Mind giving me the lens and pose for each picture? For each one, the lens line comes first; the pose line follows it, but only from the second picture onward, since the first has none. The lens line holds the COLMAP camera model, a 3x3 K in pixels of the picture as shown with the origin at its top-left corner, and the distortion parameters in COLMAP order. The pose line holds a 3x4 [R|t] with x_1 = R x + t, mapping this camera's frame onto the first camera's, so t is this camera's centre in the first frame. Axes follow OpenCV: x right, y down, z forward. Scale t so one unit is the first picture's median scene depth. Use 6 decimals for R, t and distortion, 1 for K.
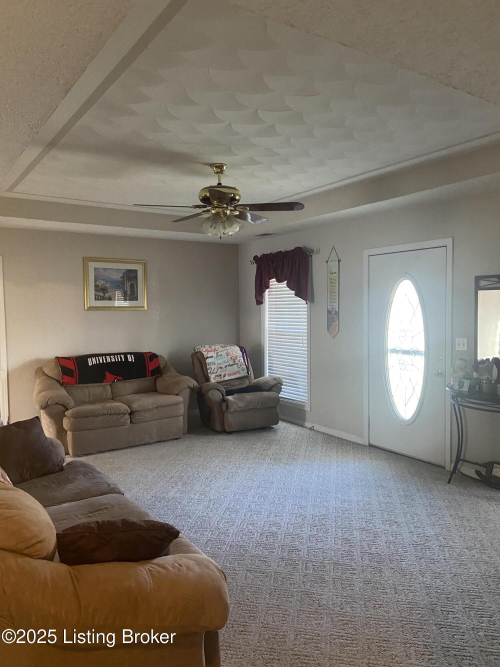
lens RADIAL K [[498.8, 0, 250.0], [0, 498.8, 333.5], [0, 0, 1]] dist [0.089288, -0.077213]
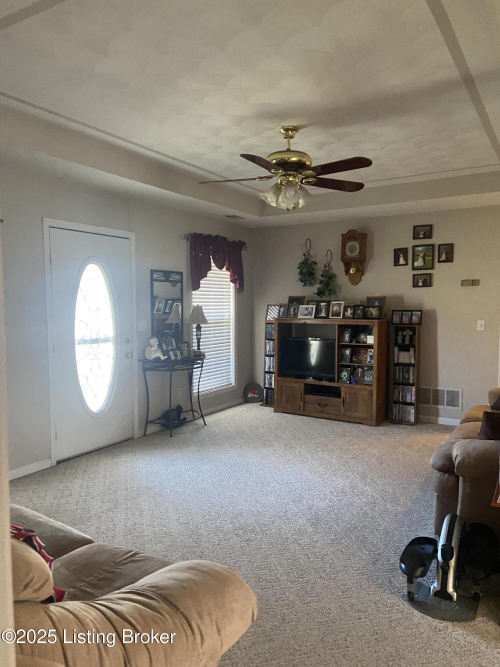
lens RADIAL K [[498.8, 0, 250.0], [0, 498.8, 333.5], [0, 0, 1]] dist [0.089288, -0.077213]
pose [[-0.424905, -0.056039, 0.903502, -0.688199], [0.047260, 0.995348, 0.083962, -0.043307], [-0.904003, 0.078376, -0.420280, 1.165811]]
